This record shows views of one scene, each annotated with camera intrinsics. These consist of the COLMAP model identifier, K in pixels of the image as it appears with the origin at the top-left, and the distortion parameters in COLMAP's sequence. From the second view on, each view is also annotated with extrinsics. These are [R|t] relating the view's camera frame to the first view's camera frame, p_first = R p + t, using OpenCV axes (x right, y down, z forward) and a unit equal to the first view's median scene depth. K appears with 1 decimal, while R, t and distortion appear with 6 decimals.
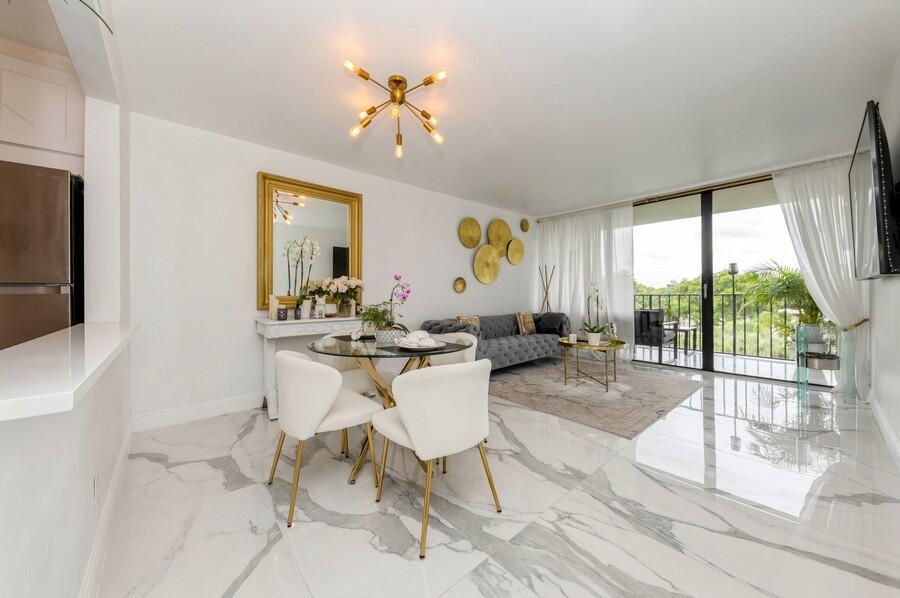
lens RADIAL K [[319.7, 0, 432.5], [0, 319.7, 290.7], [0, 0, 1]] dist [0.000000, -0.000062]
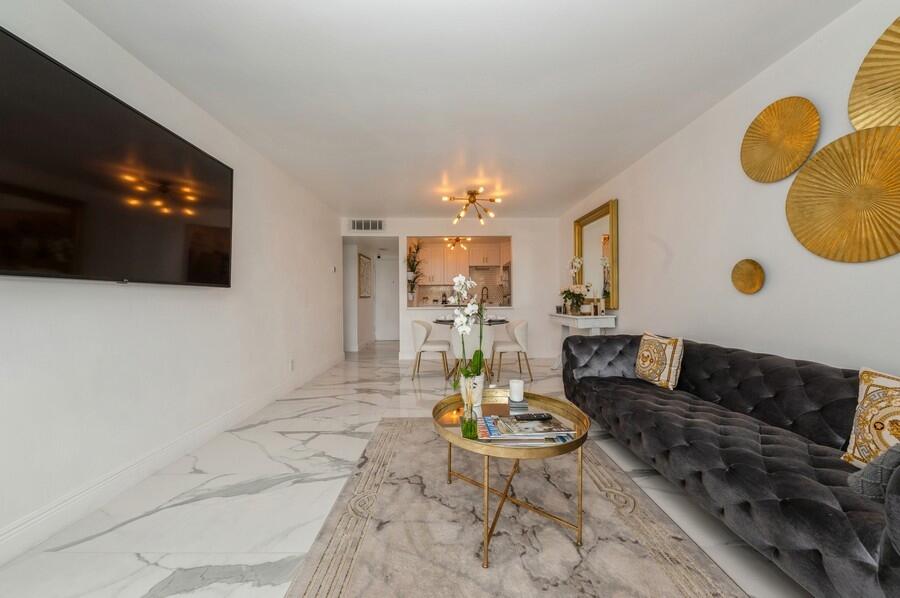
lens RADIAL K [[312.0, 0, 450.0], [0, 312.0, 299.0], [0, 0, 1]] dist [0.014585, -0.007962]
pose [[-0.618242, 0.004040, -0.785978, 1.029701], [0.003970, 0.999990, 0.002017, 0.012149], [0.785978, -0.001873, -0.618252, 1.431033]]
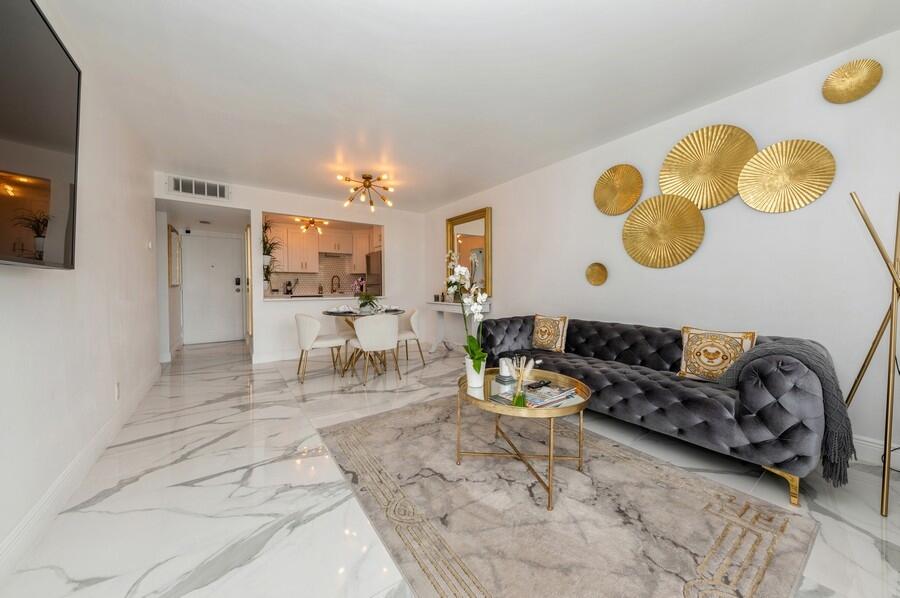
lens RADIAL K [[311.2, 0, 450.7], [0, 311.2, 294.2], [0, 0, 1]] dist [0.016019, -0.007974]
pose [[-0.068494, 0.022407, -0.997400, 1.169427], [0.002276, 0.999749, 0.022303, 0.010782], [0.997649, -0.000742, -0.068528, 1.110190]]
